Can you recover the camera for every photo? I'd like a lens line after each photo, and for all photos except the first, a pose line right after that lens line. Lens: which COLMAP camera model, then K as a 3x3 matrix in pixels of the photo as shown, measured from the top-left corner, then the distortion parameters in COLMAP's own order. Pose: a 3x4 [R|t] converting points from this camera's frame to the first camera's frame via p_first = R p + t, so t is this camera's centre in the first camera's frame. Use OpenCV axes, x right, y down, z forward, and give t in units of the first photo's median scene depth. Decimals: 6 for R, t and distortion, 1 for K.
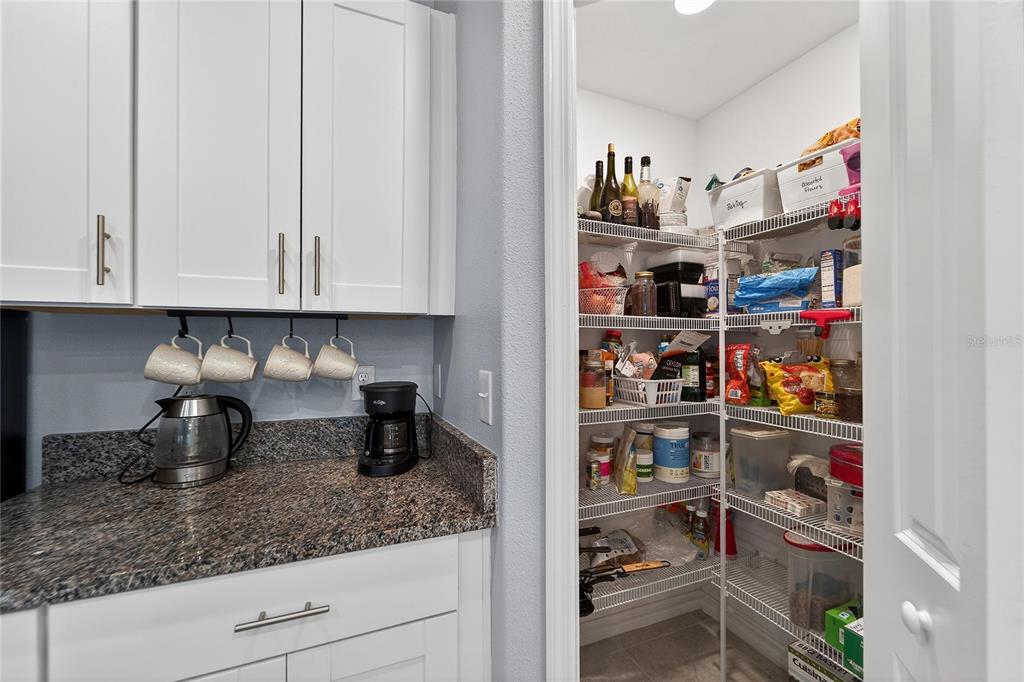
lens RADIAL K [[424.5, 0, 516.0], [0, 424.5, 341.7], [0, 0, 1]] dist [-0.001752, -0.000256]
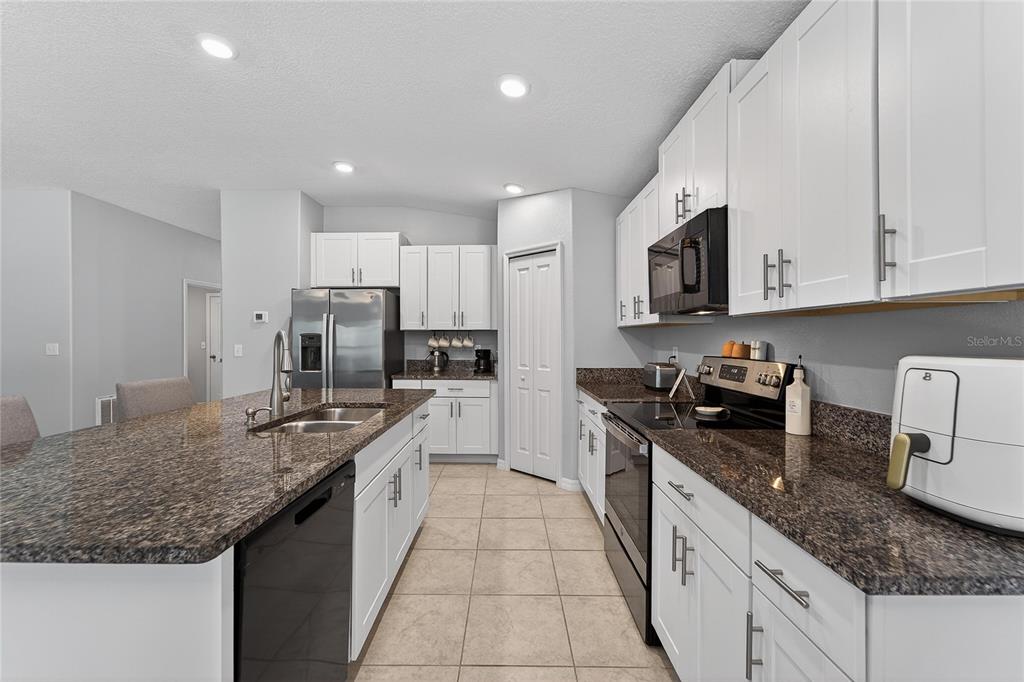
lens RADIAL K [[415.3, 0, 505.3], [0, 415.3, 345.9], [0, 0, 1]] dist [-0.001356, -0.000771]
pose [[0.920523, 0.004837, -0.390659, 1.404063], [0.005478, 0.999665, 0.025286, -0.017408], [0.390650, -0.025417, 0.920188, -2.405752]]
